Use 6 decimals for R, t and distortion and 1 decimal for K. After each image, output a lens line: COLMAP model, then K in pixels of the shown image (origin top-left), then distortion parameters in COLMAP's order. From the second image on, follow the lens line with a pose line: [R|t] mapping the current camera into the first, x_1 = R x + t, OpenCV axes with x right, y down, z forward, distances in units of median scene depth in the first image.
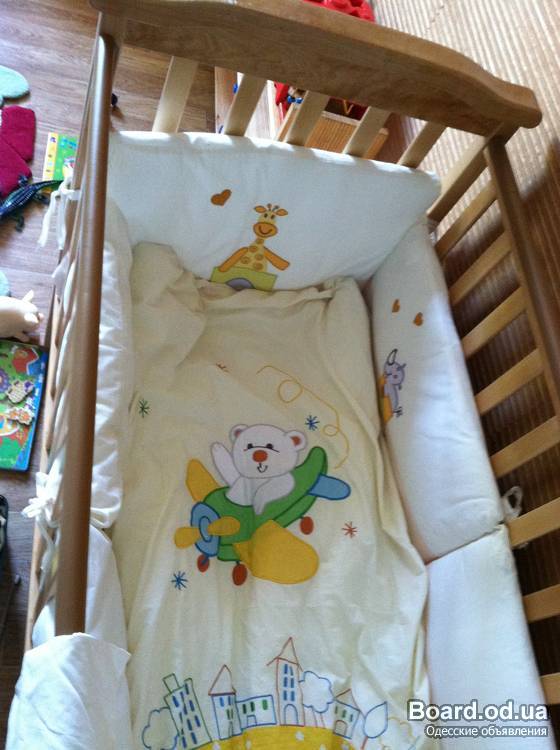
lens RADIAL K [[721.6, 0, 276.9], [0, 721.6, 371.5], [0, 0, 1]] dist [0.082100, -0.233628]
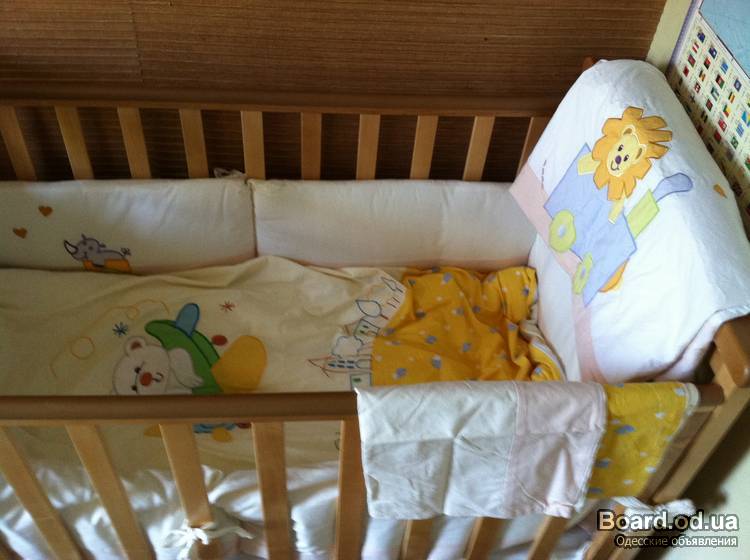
lens RADIAL K [[721.6, 0, 378.8], [0, 721.6, 282.0], [0, 0, 1]] dist [0.082100, -0.233628]
pose [[0.036913, -0.921162, 0.387425, -0.316150], [0.838016, 0.239734, 0.490161, -0.167495], [-0.544396, 0.306575, 0.780797, -0.081068]]
